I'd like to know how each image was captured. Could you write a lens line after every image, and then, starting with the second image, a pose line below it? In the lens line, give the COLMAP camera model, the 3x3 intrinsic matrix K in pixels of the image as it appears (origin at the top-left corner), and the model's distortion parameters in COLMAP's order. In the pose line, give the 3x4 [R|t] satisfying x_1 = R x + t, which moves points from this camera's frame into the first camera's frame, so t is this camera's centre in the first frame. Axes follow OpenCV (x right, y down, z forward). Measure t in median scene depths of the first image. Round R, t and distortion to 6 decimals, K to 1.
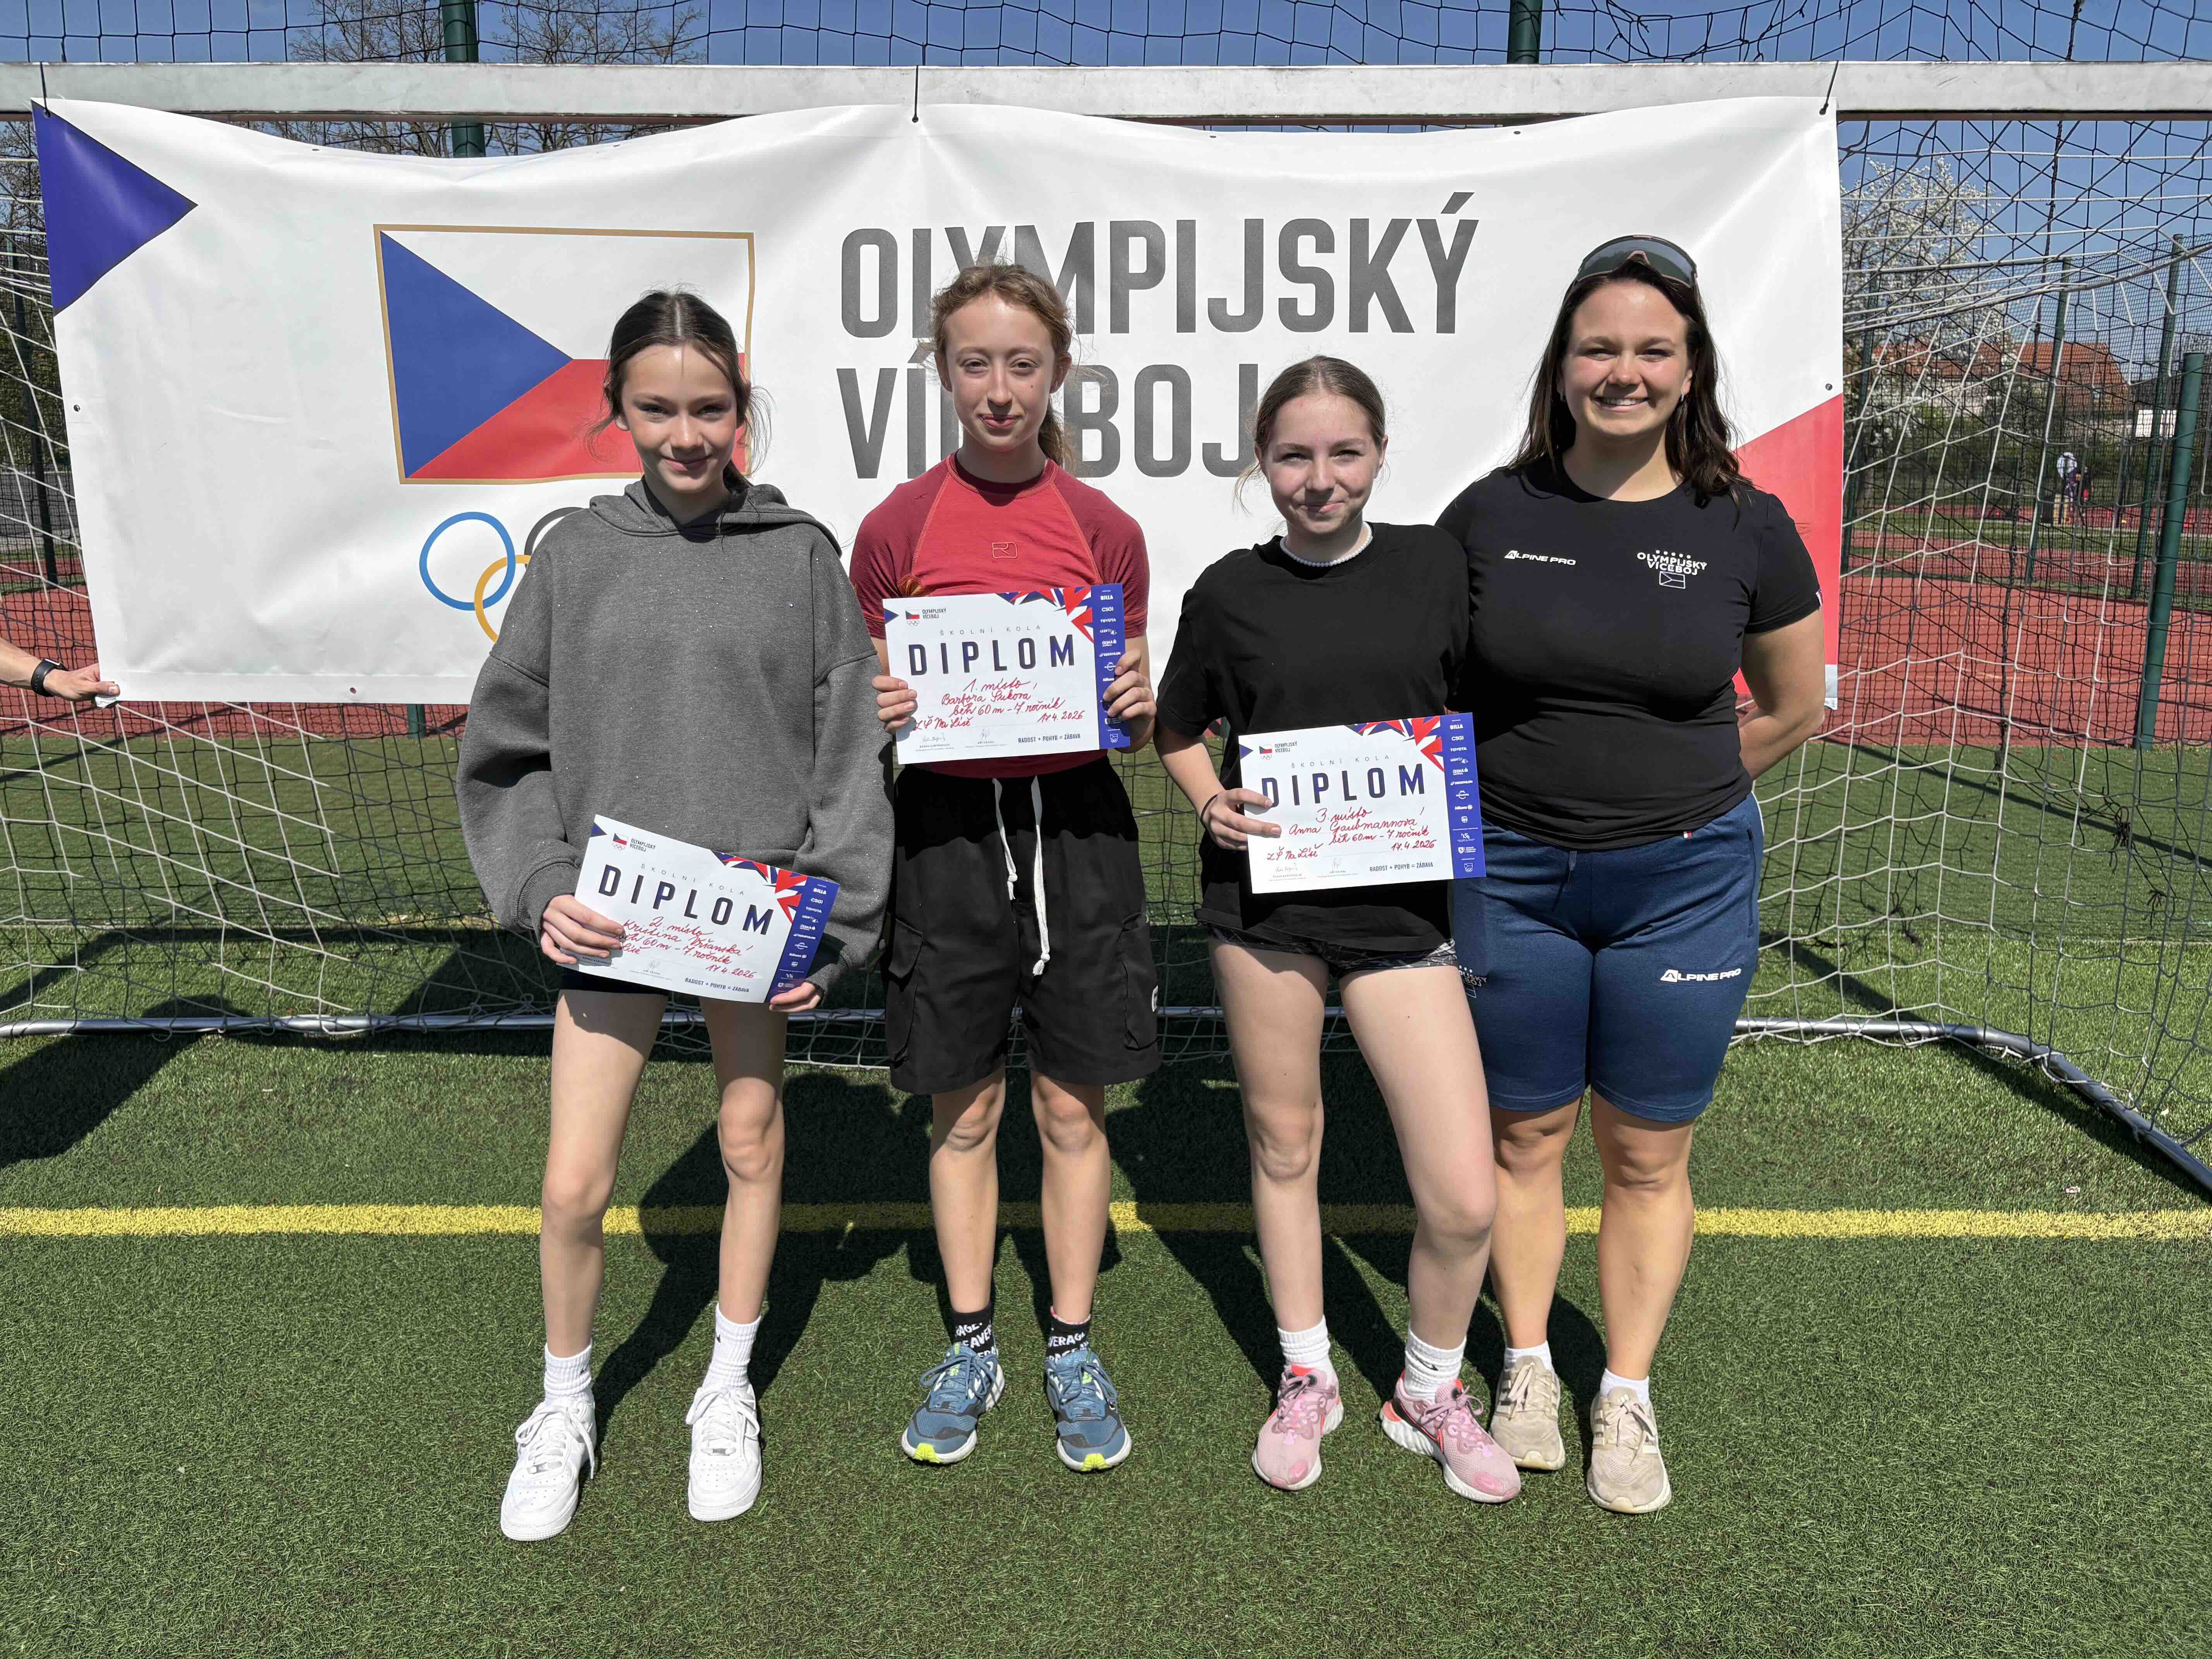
lens RADIAL K [[1677.2, 0, 1145.1], [0, 1677.2, 916.3], [0, 0, 1]] dist [0.048658, -0.053709]
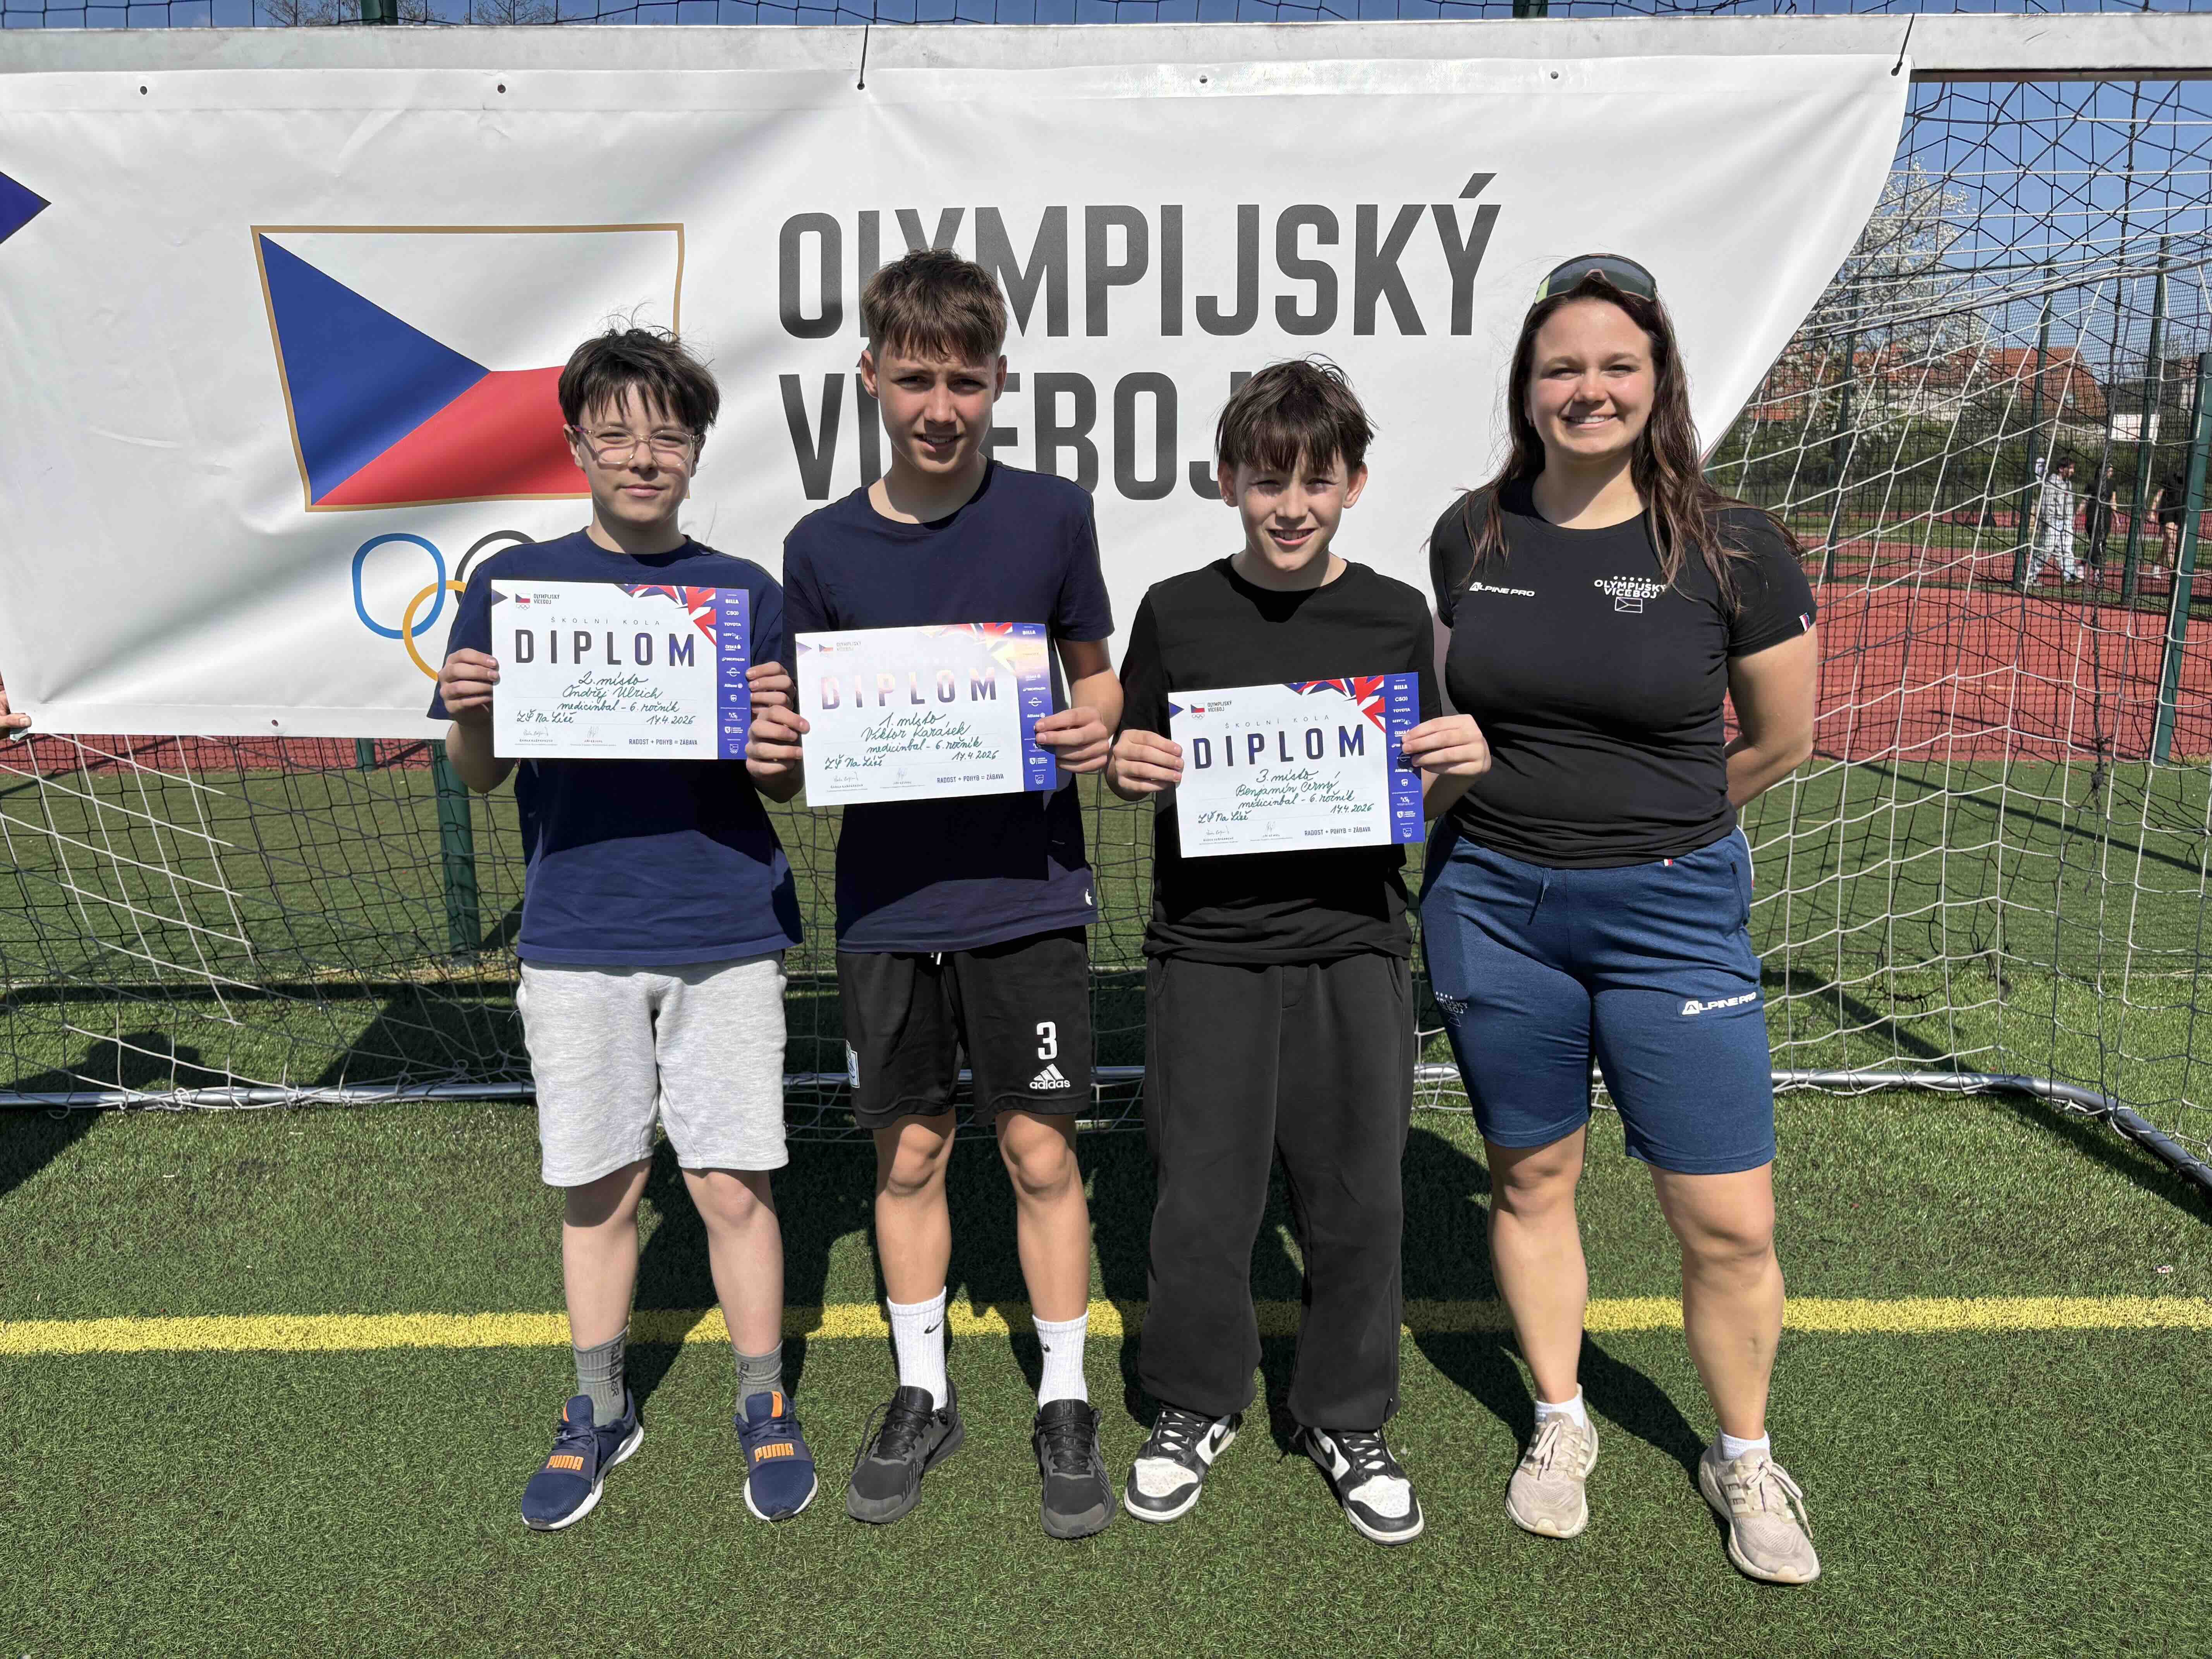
lens RADIAL K [[1677.2, 0, 1130.8], [0, 1677.2, 899.4], [0, 0, 1]] dist [0.048658, -0.053709]
pose [[0.999901, -0.012545, 0.006323, -0.007601], [0.012661, 0.999744, -0.018727, -0.028417], [-0.006086, 0.018805, 0.999805, 0.106292]]
